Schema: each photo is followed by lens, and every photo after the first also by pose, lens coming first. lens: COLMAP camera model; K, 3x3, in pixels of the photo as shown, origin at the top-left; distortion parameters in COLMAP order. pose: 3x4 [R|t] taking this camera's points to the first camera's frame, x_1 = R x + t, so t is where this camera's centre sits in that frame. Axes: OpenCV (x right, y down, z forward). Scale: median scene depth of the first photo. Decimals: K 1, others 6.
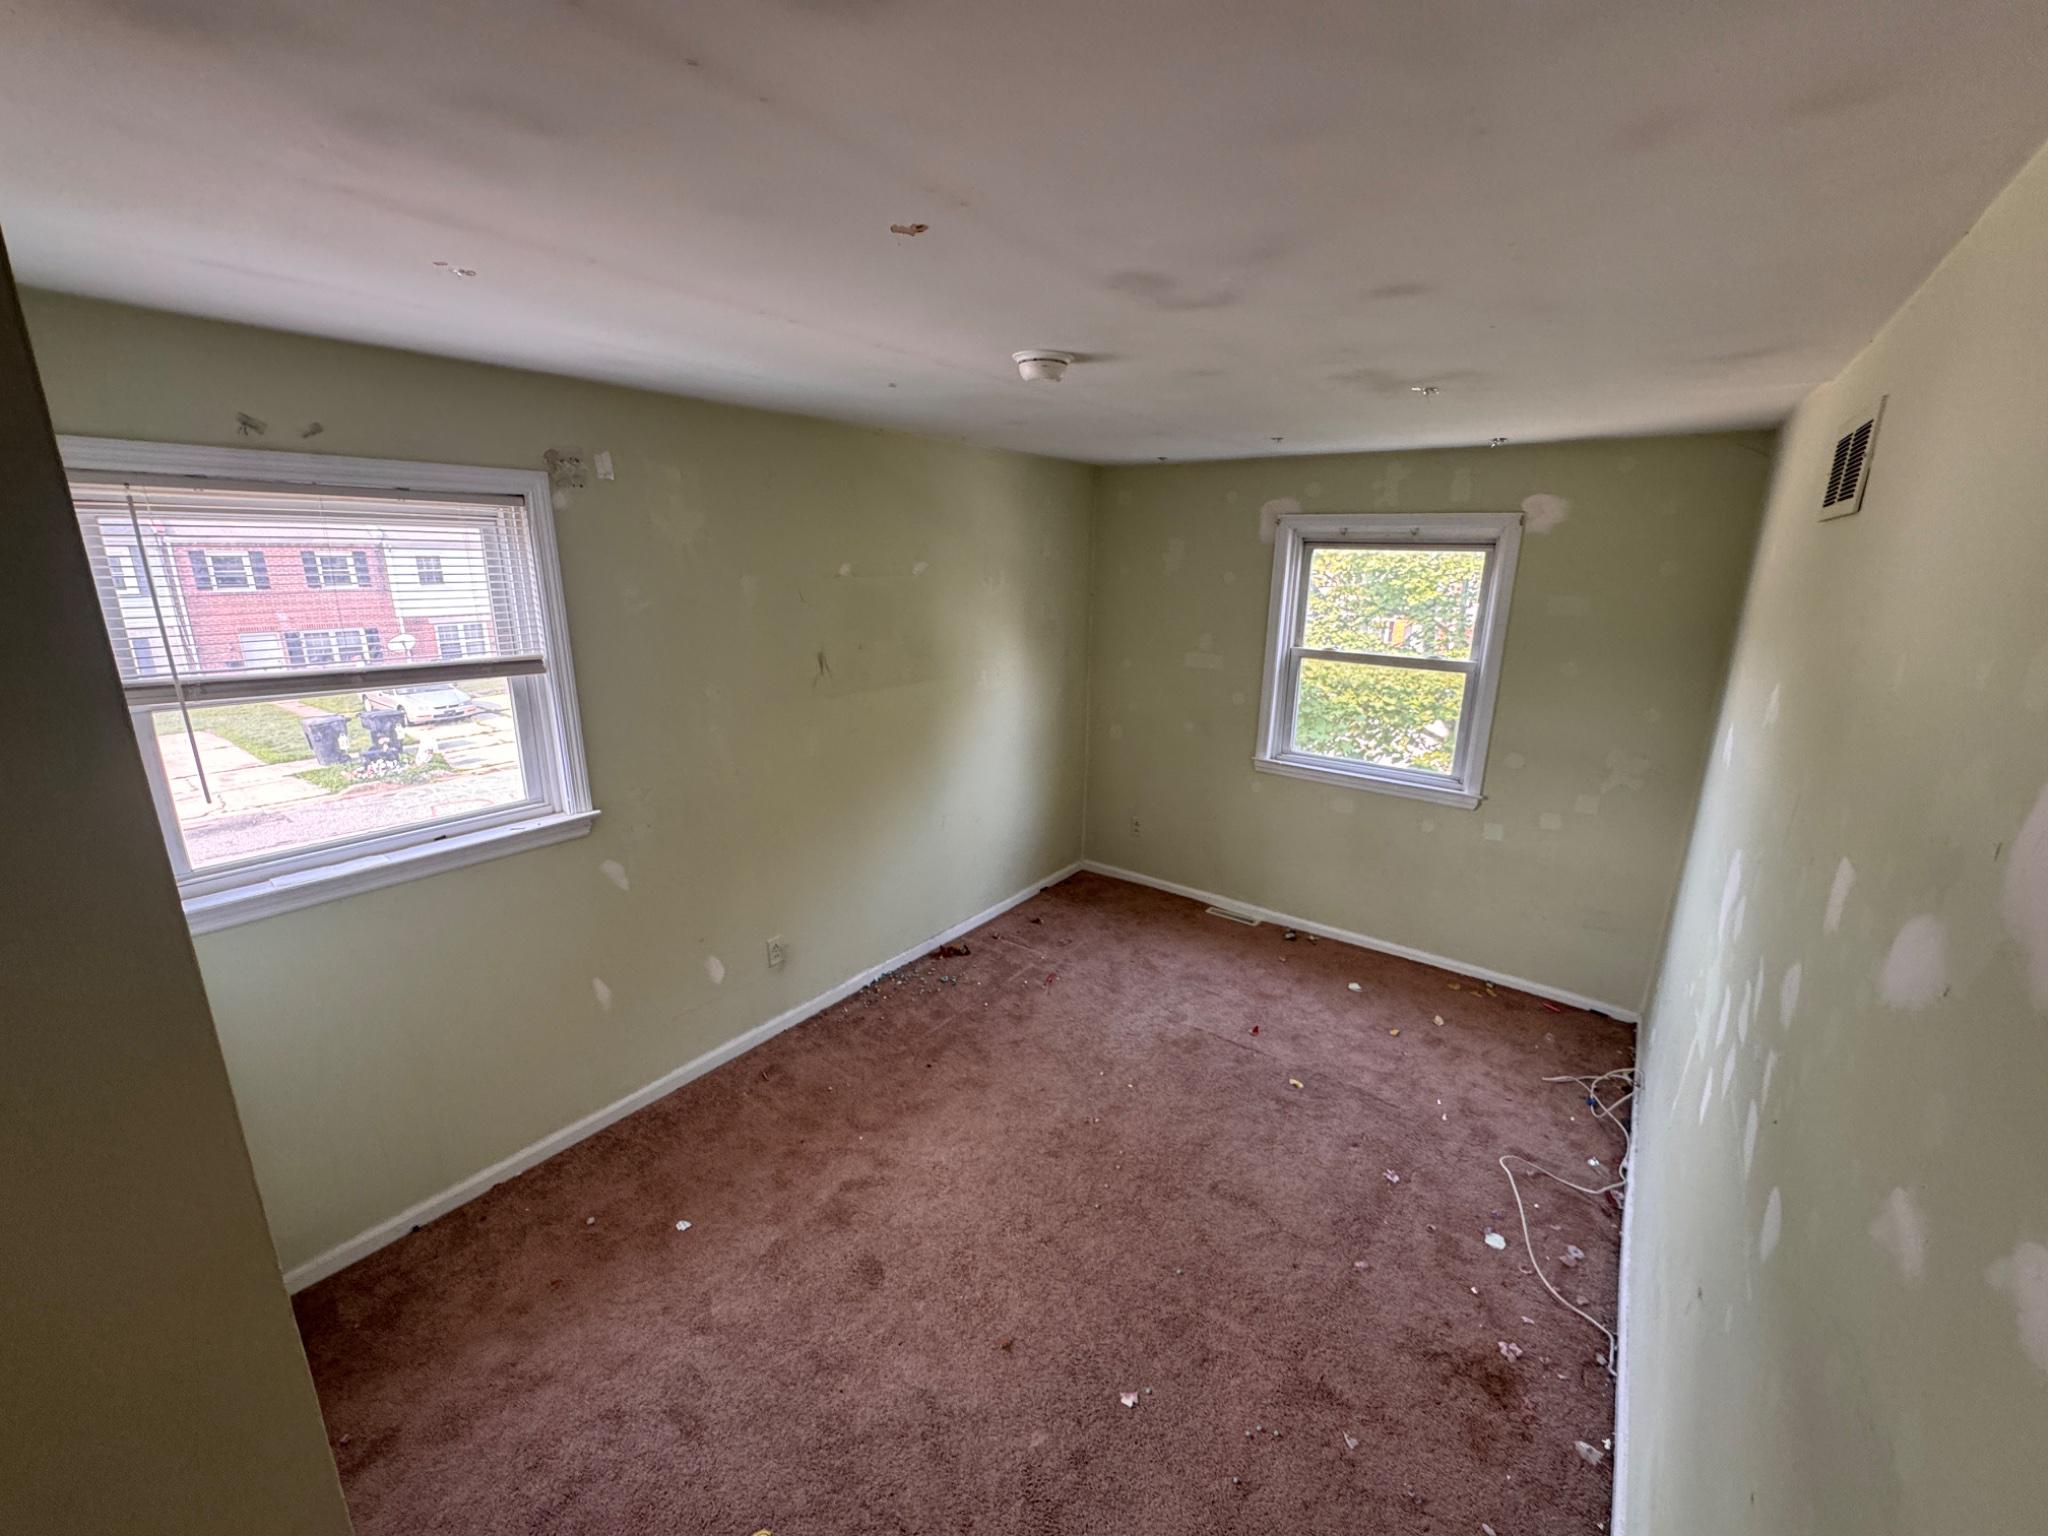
lens RADIAL K [[820.7, 0, 1022.7], [0, 820.7, 774.1], [0, 0, 1]] dist [-0.001633, -0.000277]
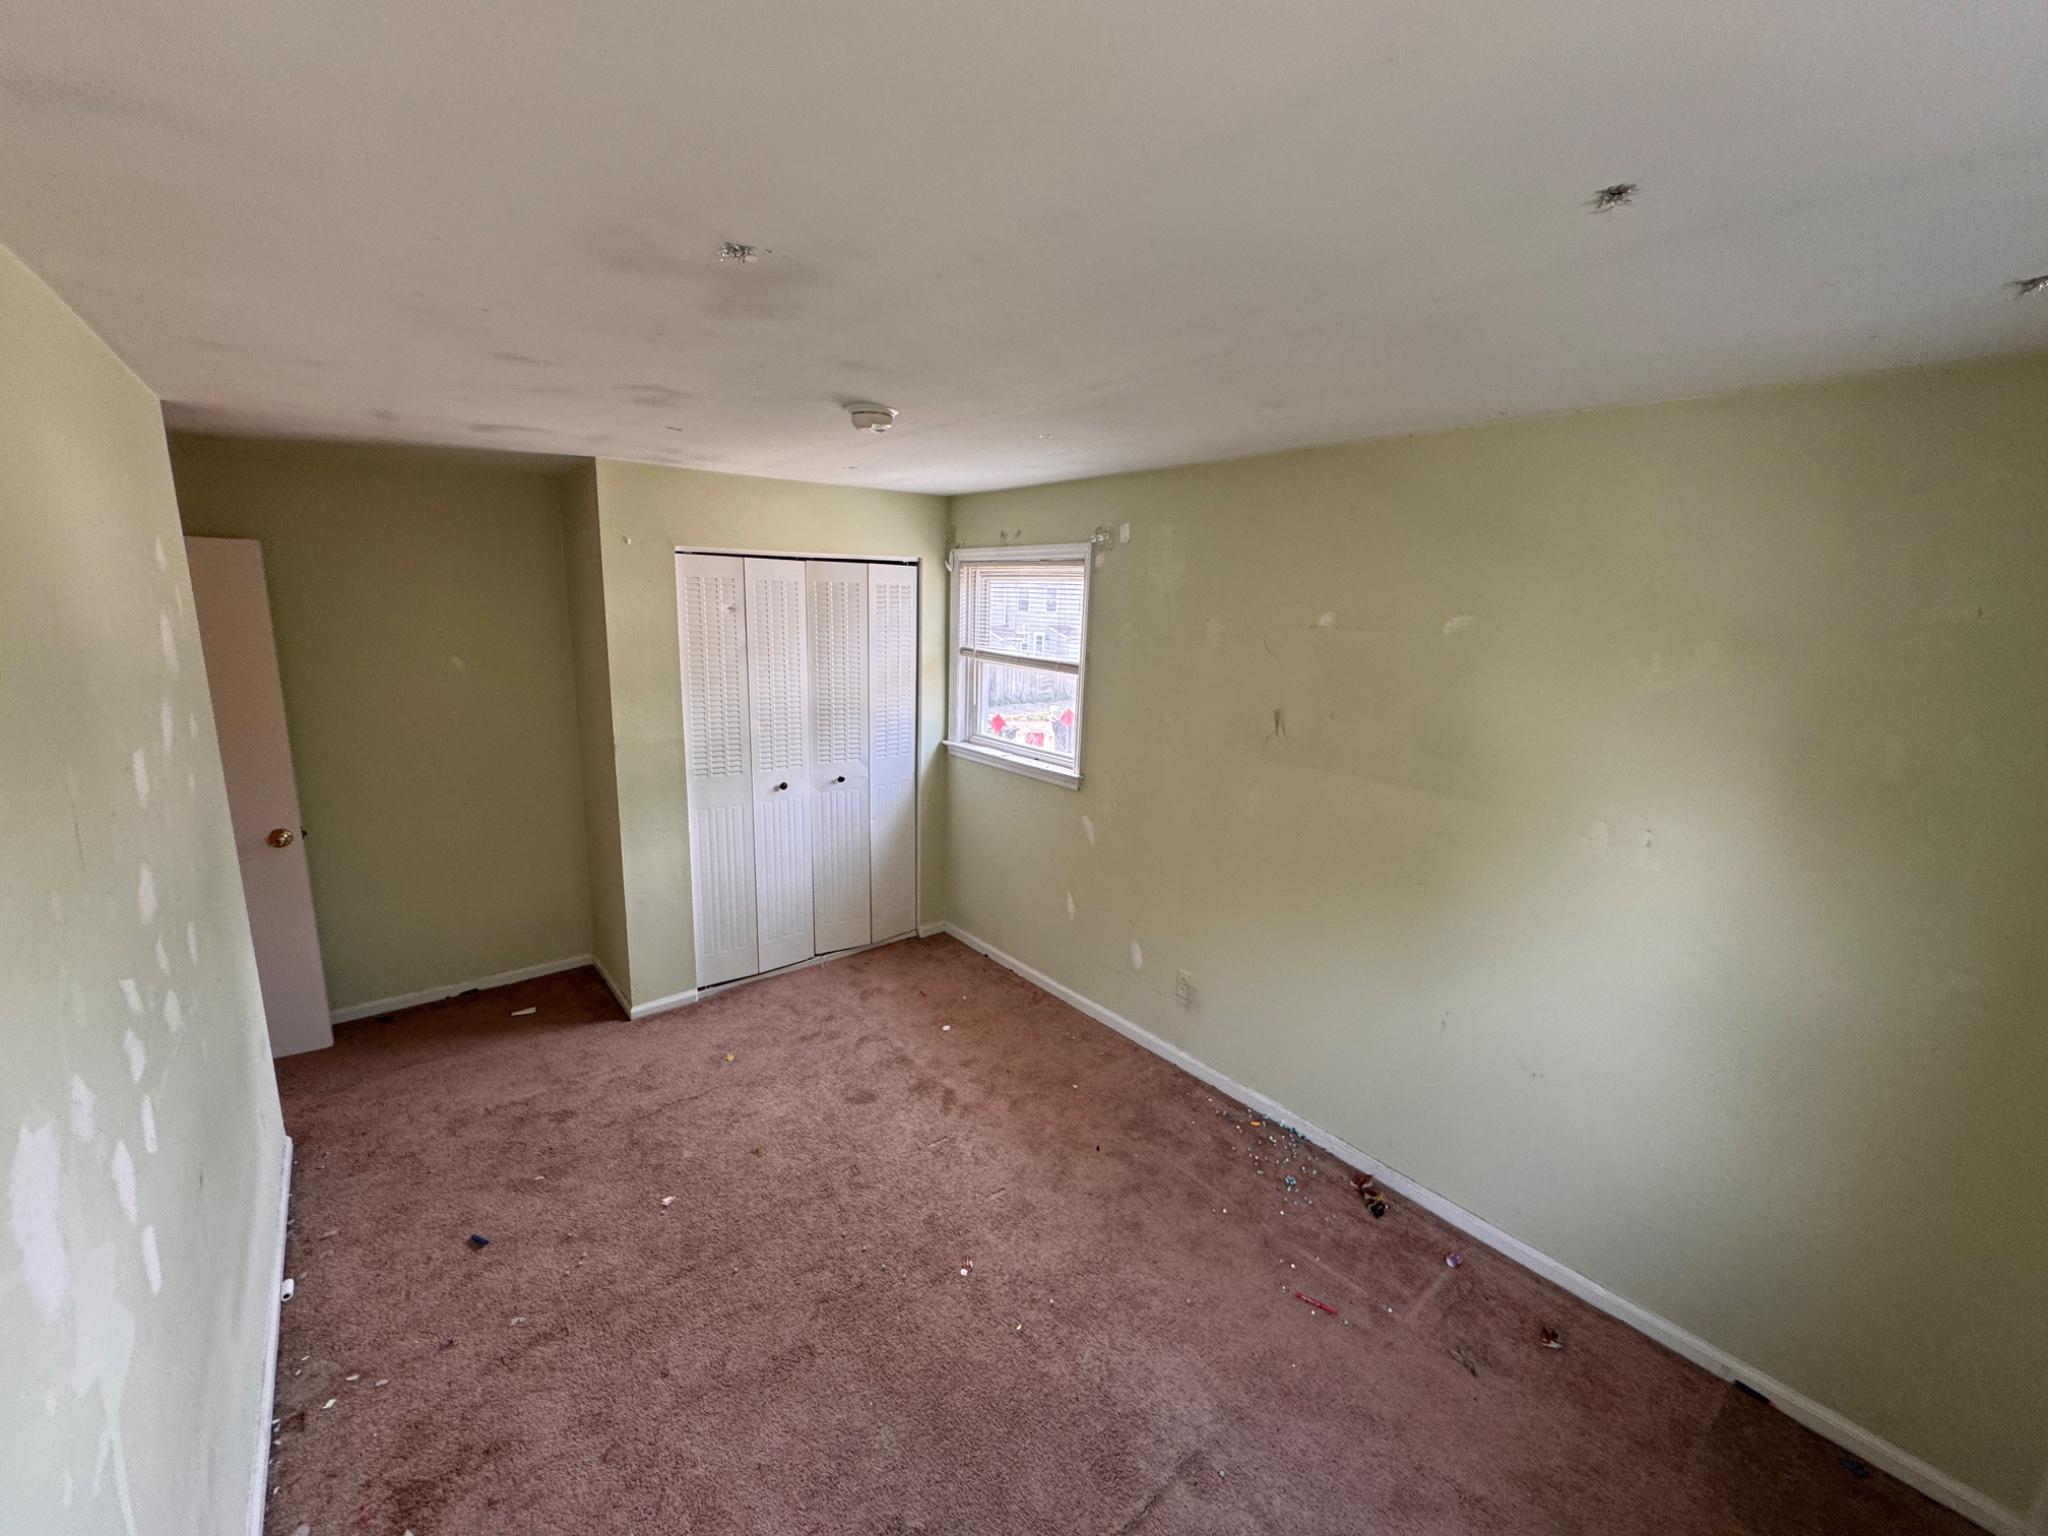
lens RADIAL K [[820.7, 0, 1017.2], [0, 820.7, 775.3], [0, 0, 1]] dist [-0.001633, -0.000277]
pose [[-0.243299, 0.188207, -0.951517, 0.748162], [-0.281624, 0.925027, 0.254978, -0.252523], [0.928167, 0.330005, -0.172054, 1.005980]]
